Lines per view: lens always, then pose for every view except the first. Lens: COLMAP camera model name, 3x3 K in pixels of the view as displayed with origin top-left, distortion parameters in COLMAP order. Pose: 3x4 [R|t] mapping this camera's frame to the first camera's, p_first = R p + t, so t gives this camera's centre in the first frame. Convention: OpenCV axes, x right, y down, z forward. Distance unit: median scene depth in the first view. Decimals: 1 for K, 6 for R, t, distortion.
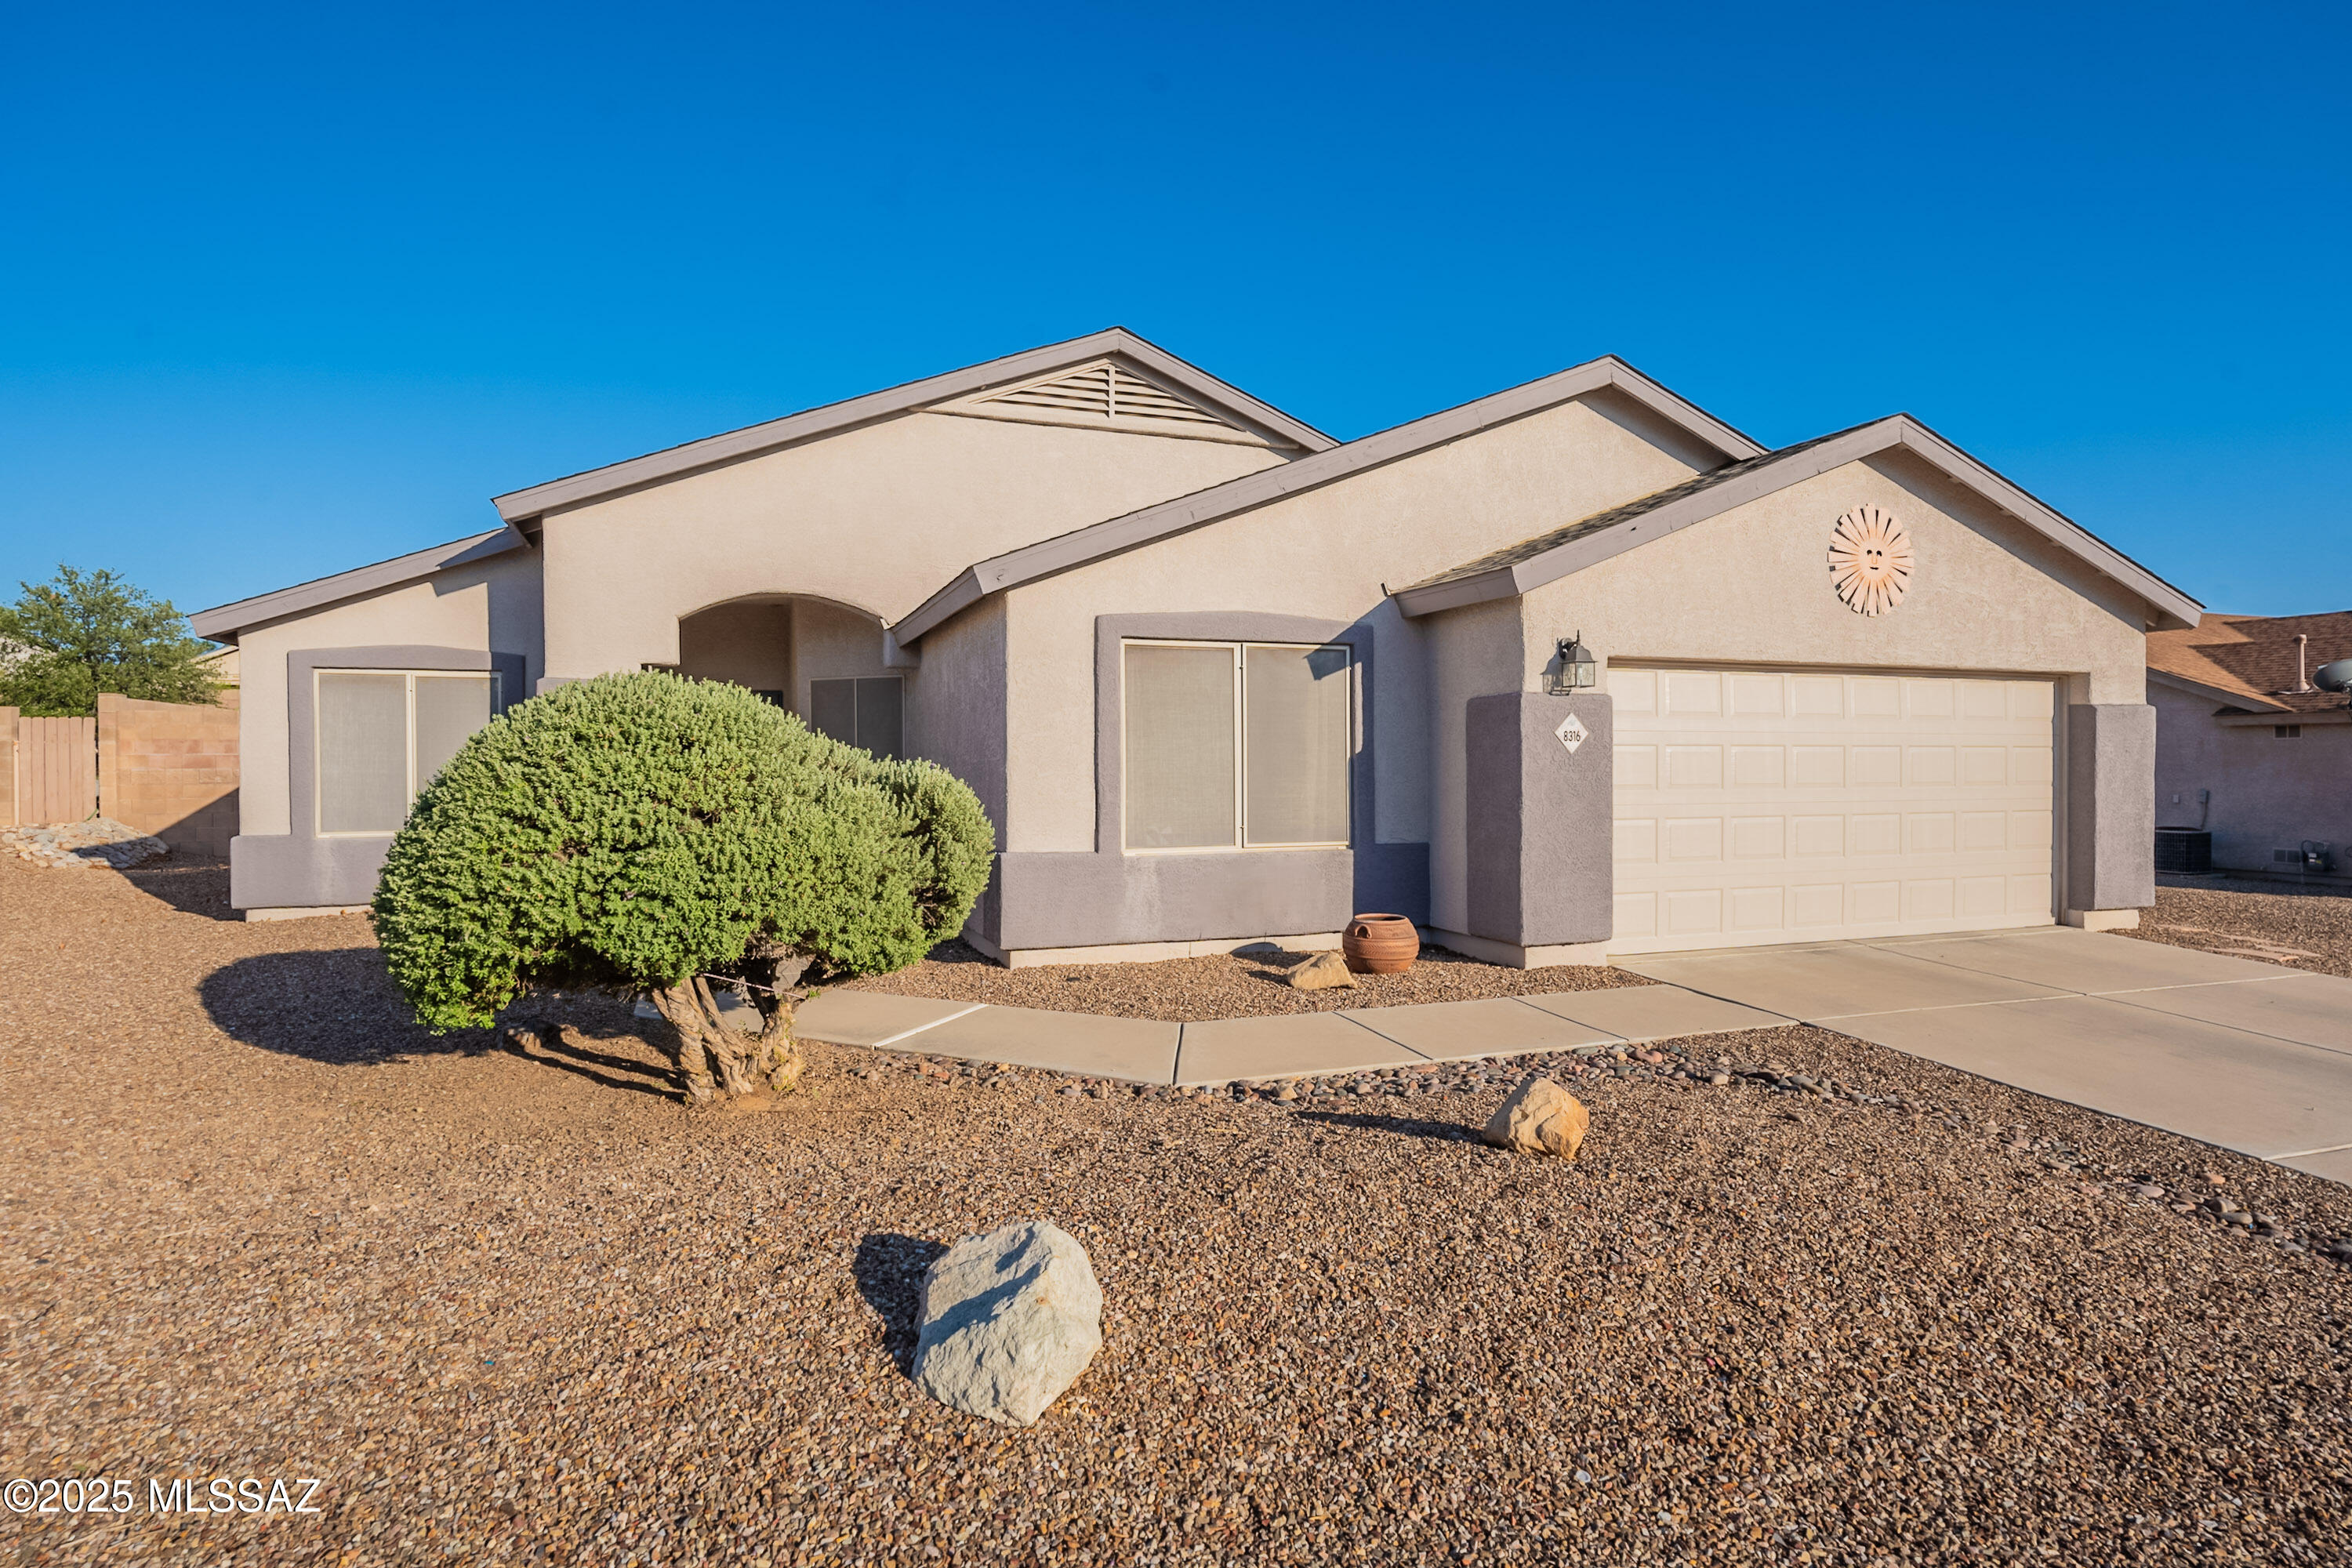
lens RADIAL K [[1260.0, 0, 1176.0], [0, 1260.0, 784.0], [0, 0, 1]] dist [0.003520, 0.001273]
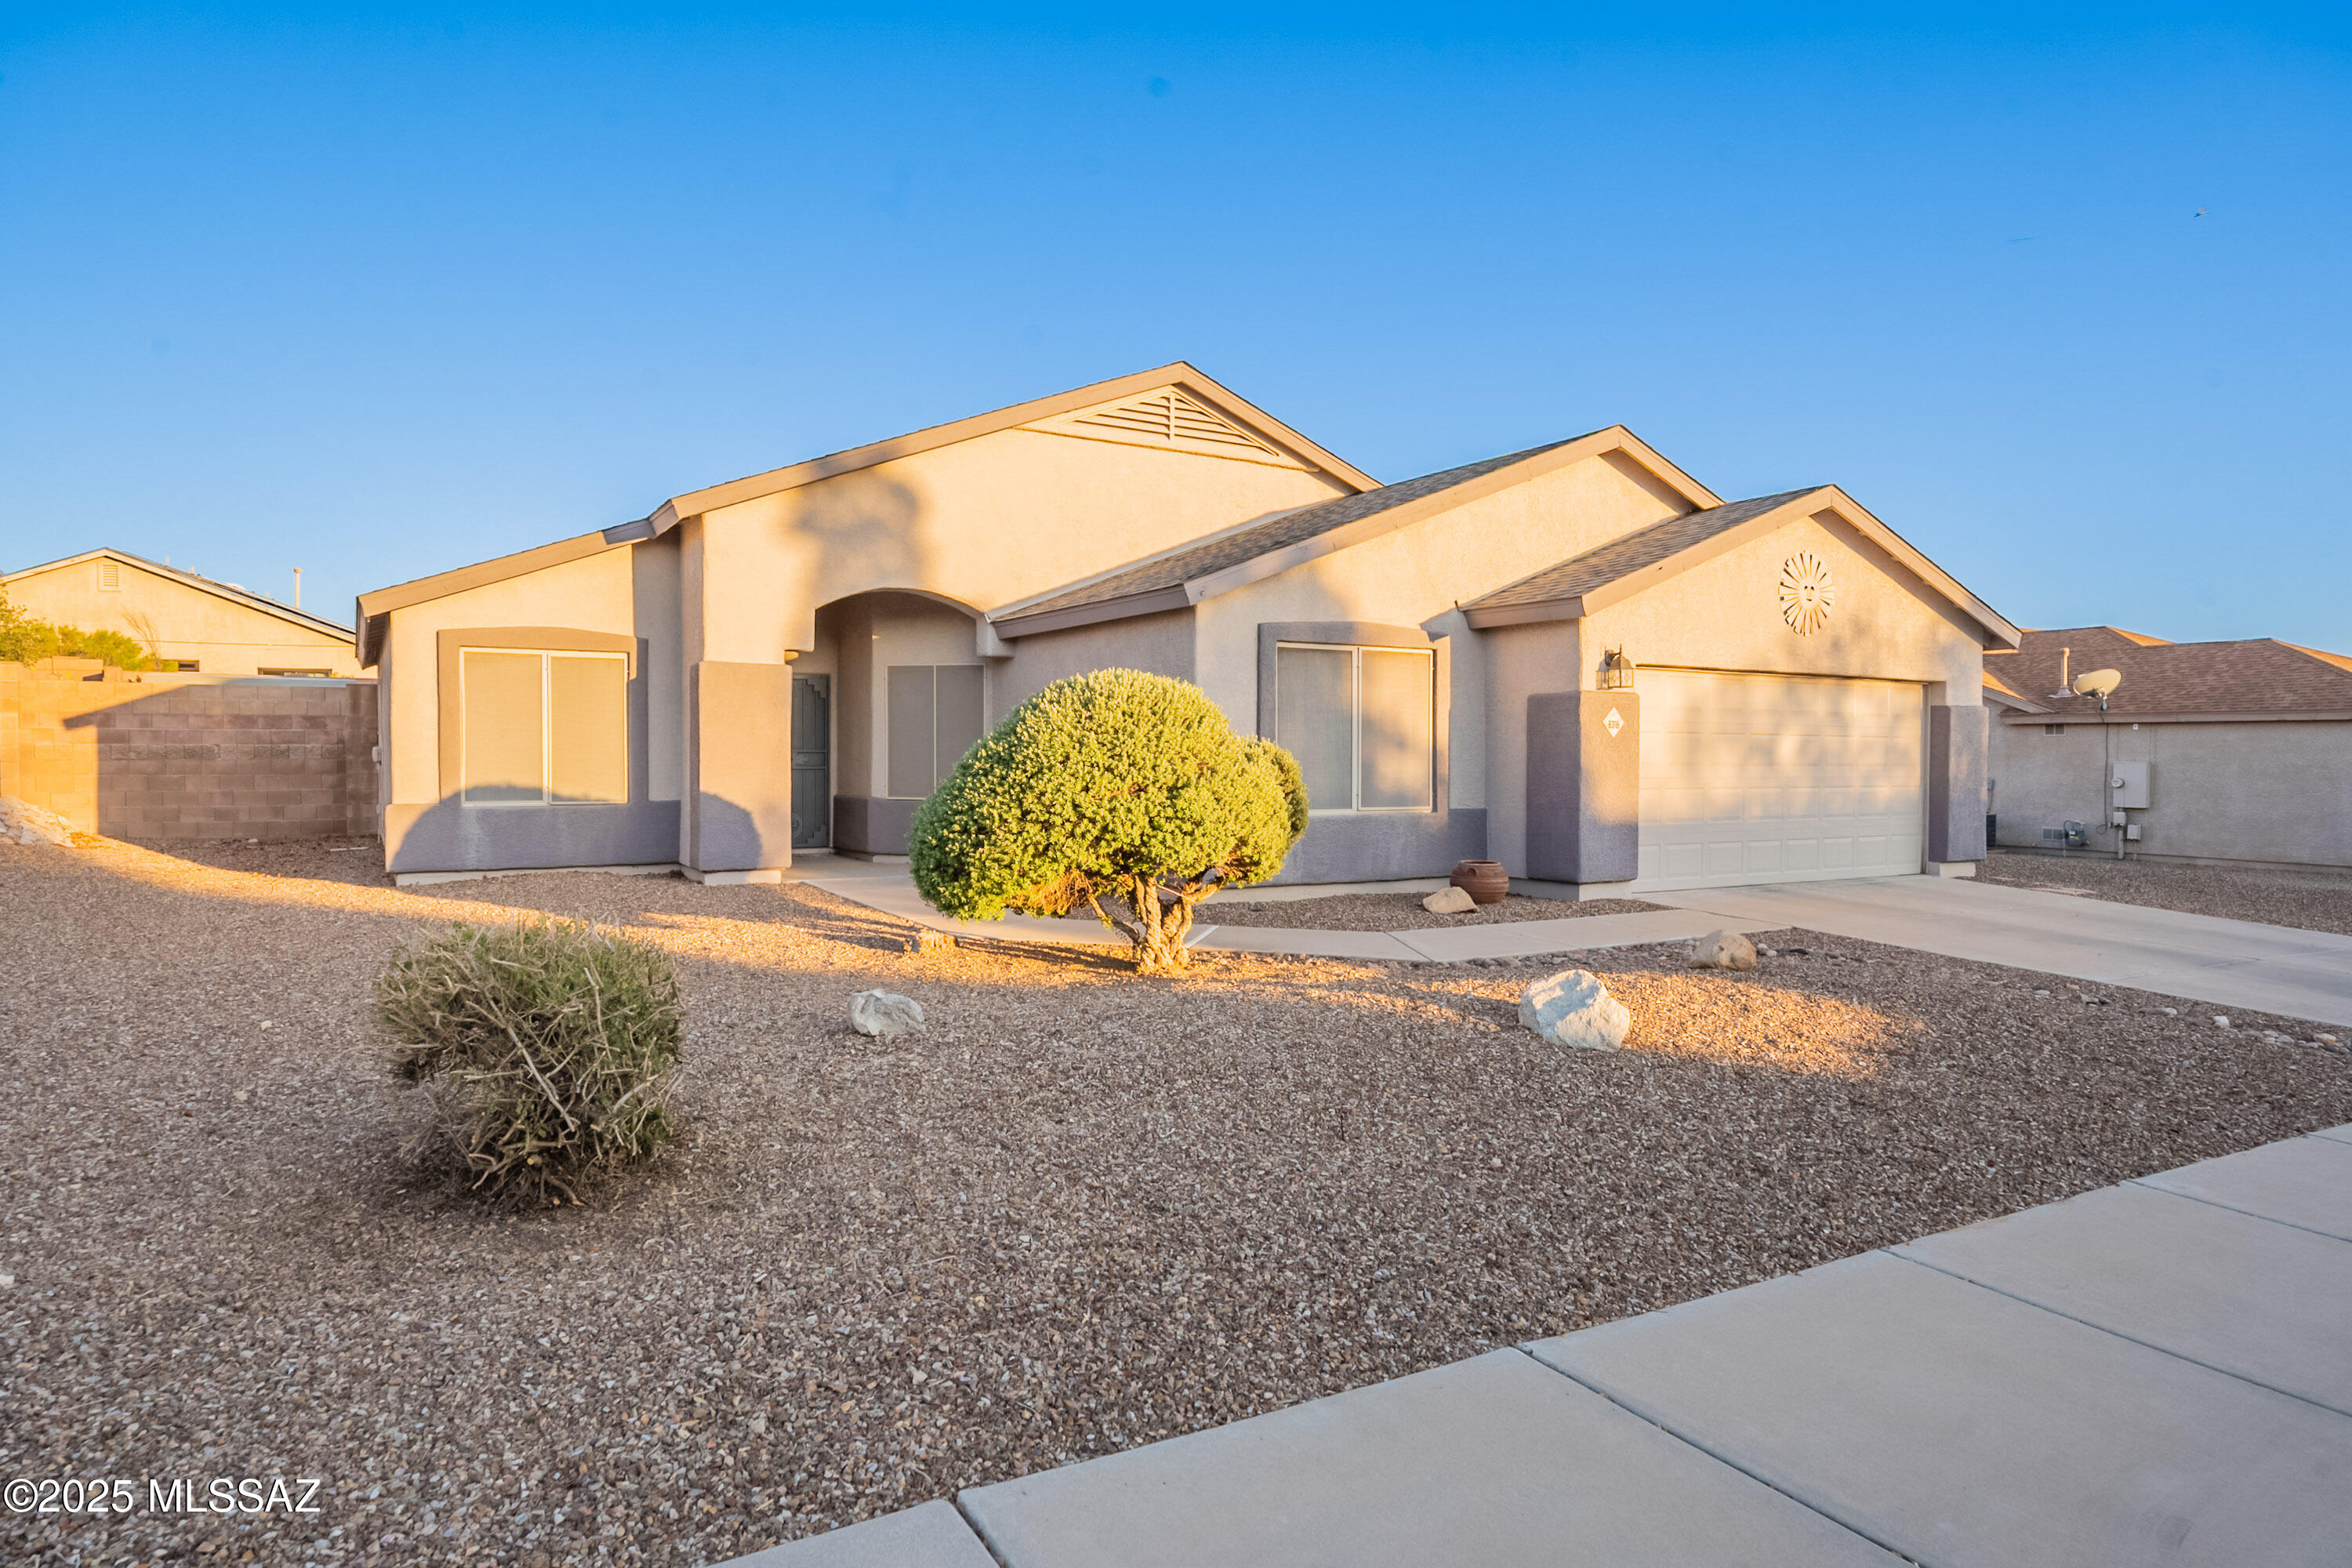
lens RADIAL K [[1403.3, 0, 1176.0], [0, 1403.3, 784.0], [0, 0, 1]] dist [-0.000350, -0.000900]
pose [[0.984219, 0.004007, 0.176911, -0.324783], [-0.004837, 0.999979, 0.004258, 0.016801], [-0.176891, -0.005046, 0.984218, -0.296334]]
